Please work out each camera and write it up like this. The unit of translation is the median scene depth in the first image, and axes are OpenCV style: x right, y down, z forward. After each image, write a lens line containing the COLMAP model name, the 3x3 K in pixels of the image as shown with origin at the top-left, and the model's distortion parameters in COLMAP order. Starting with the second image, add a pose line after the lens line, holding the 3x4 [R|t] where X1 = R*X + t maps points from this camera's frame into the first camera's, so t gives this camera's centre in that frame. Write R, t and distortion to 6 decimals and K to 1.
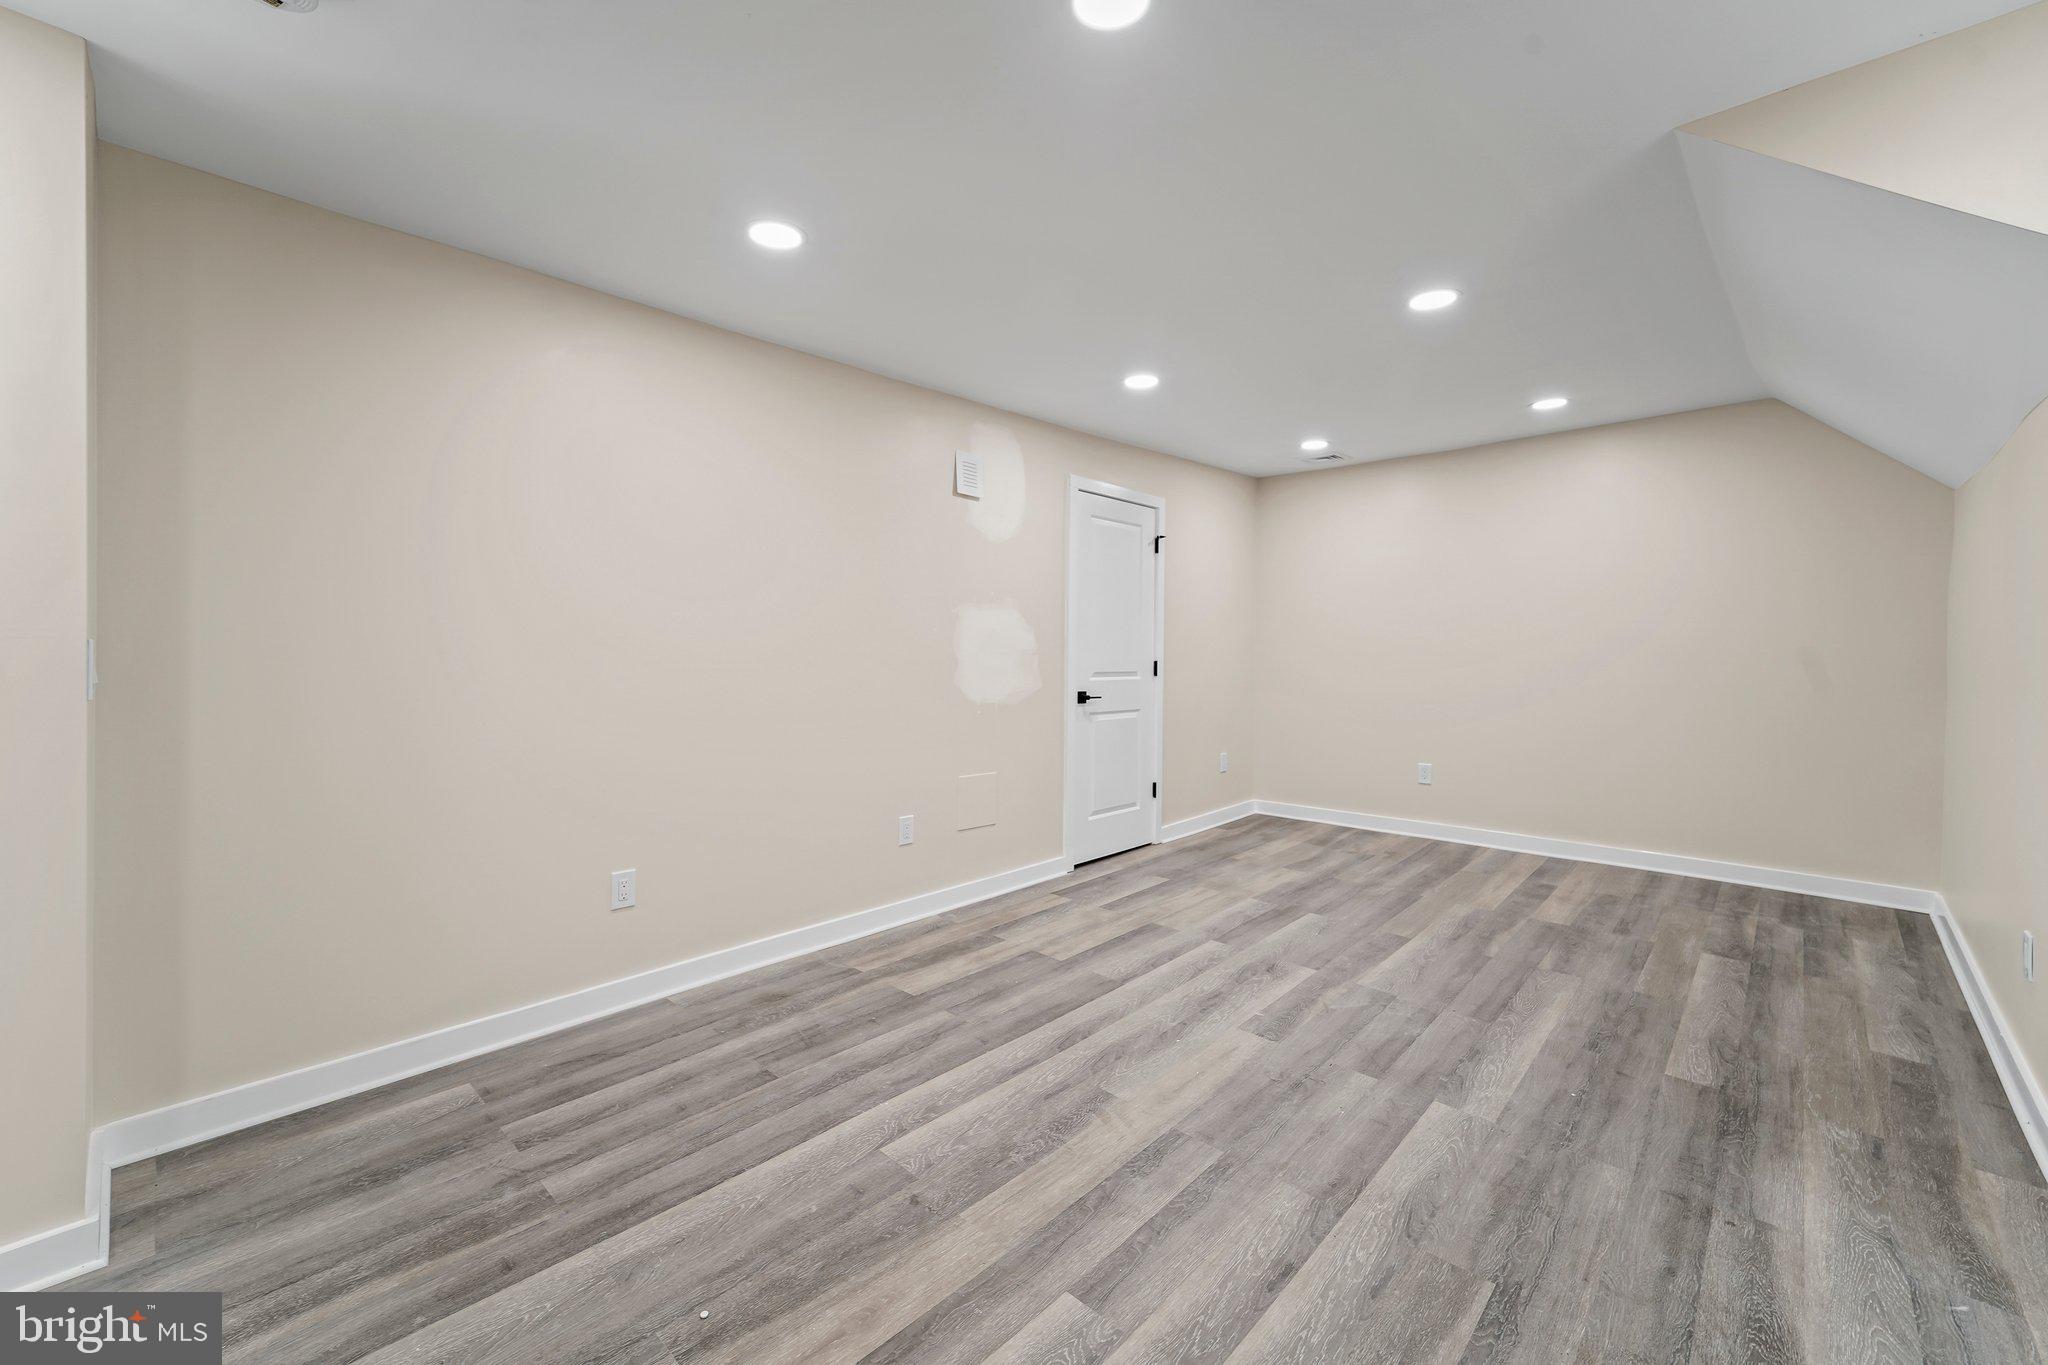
lens RADIAL K [[837.4, 0, 1061.4], [0, 837.4, 659.9], [0, 0, 1]] dist [-0.000962, -0.000594]
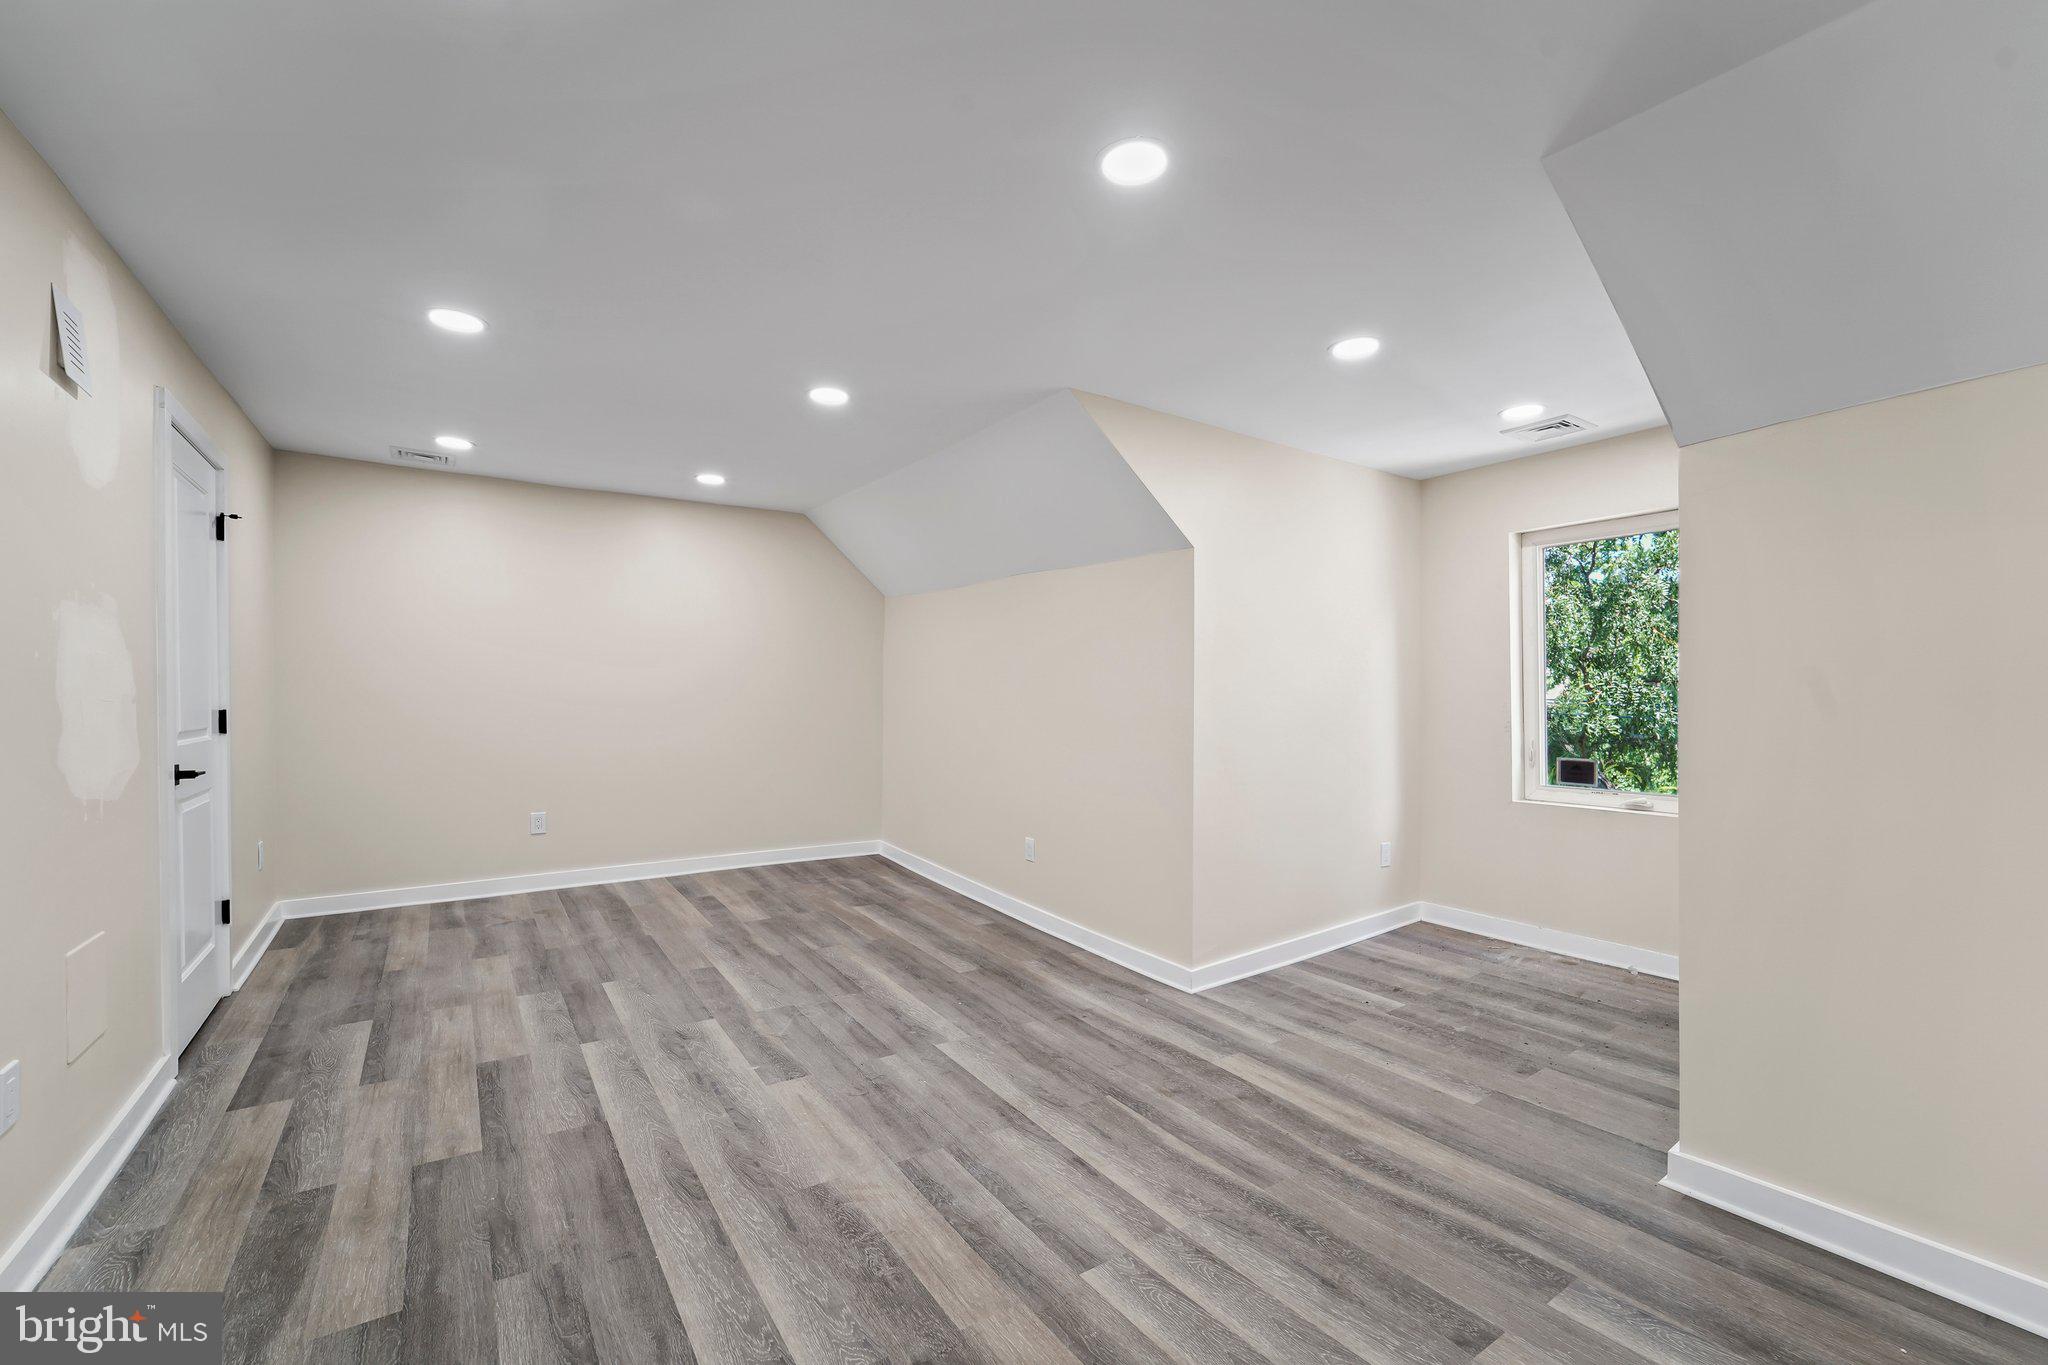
lens RADIAL K [[837.4, 0, 1061.4], [0, 837.4, 659.9], [0, 0, 1]] dist [-0.000962, -0.000594]
pose [[0.206772, 0.037088, 0.977686, -0.620473], [0.008407, 0.999177, -0.039681, 0.004040], [-0.978353, 0.016425, 0.206290, 0.452147]]
